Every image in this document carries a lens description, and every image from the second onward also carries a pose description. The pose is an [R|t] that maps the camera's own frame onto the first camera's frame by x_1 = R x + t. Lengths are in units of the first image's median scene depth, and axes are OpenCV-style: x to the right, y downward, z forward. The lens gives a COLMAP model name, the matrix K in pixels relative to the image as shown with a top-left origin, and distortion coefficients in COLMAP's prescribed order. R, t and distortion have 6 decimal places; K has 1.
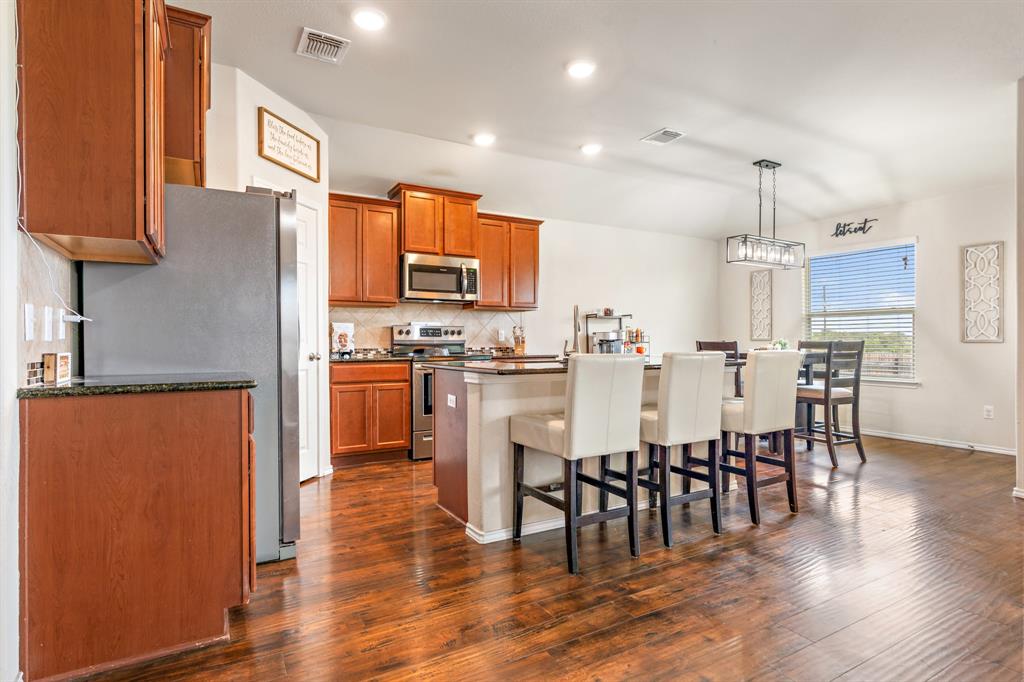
lens RADIAL K [[518.1, 0, 515.6], [0, 518.1, 345.0], [0, 0, 1]] dist [-0.007558, -0.000665]
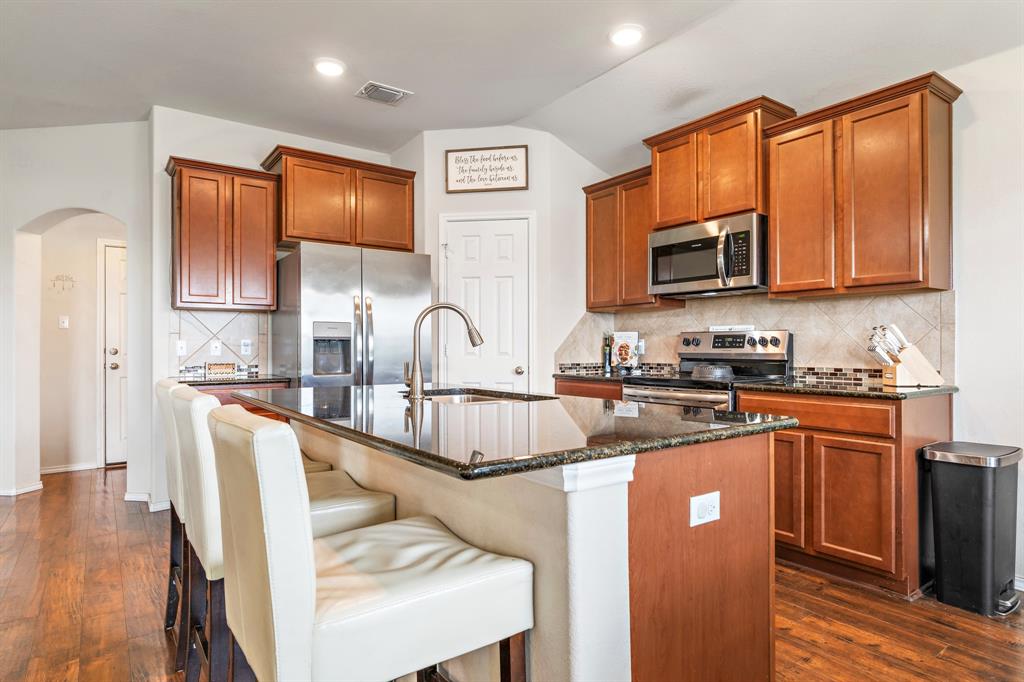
lens RADIAL K [[562.3, 0, 507.1], [0, 562.3, 345.8], [0, 0, 1]] dist [-0.011444, -0.000980]
pose [[0.119258, 0.000723, -0.992863, 0.532828], [-0.004895, 0.999988, 0.000140, -0.019132], [0.992851, 0.004843, 0.119260, 0.691572]]
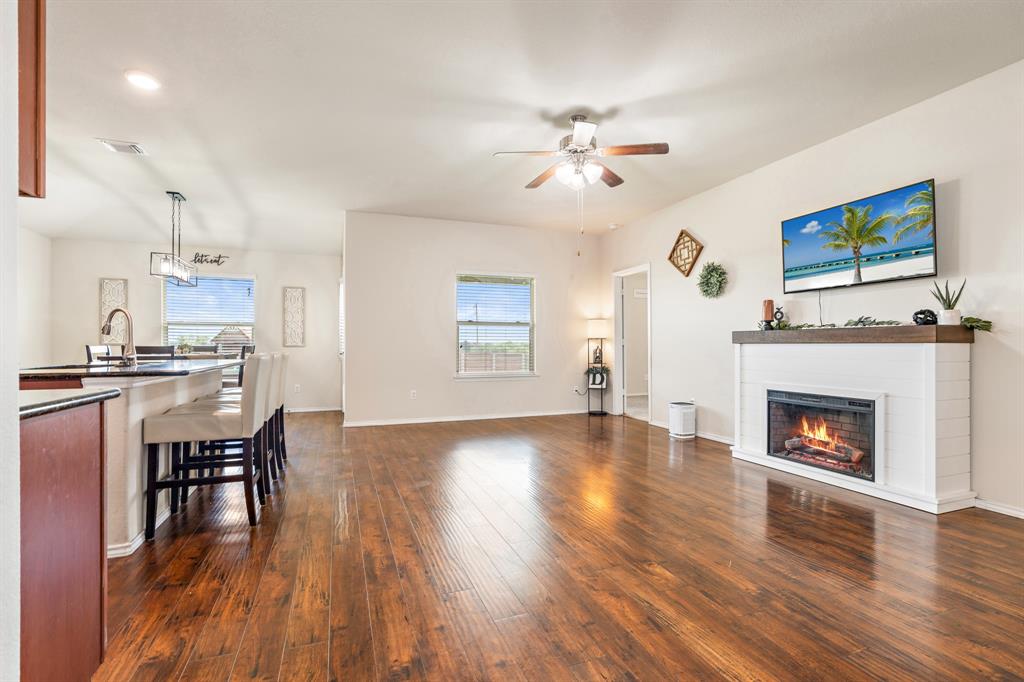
lens RADIAL K [[464.7, 0, 492.9], [0, 464.7, 344.2], [0, 0, 1]] dist [-0.003463, 0.001171]
pose [[0.183844, 0.006771, 0.982932, -0.432616], [0.006569, 0.999945, -0.008117, 0.002813], [-0.982933, 0.007949, 0.183789, 0.096655]]
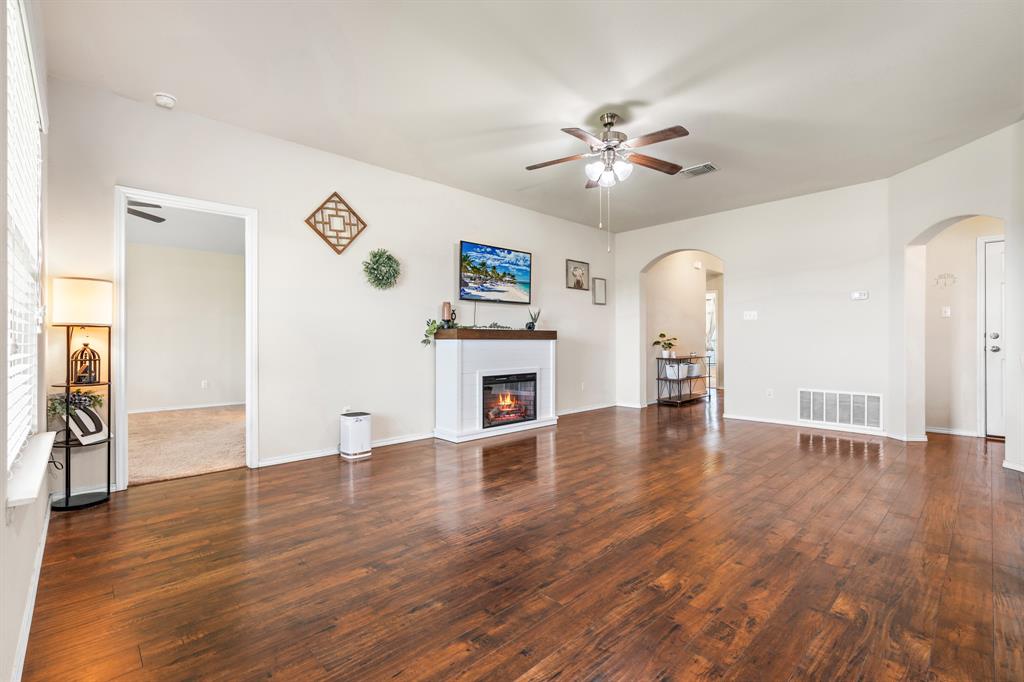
lens RADIAL K [[464.7, 0, 516.7], [0, 464.7, 340.3], [0, 0, 1]] dist [-0.003463, 0.001171]
pose [[-0.965581, 0.005525, -0.260045, 0.621056], [0.003689, 0.999965, 0.007549, -0.006656], [0.260078, 0.006330, -0.965567, 0.759717]]
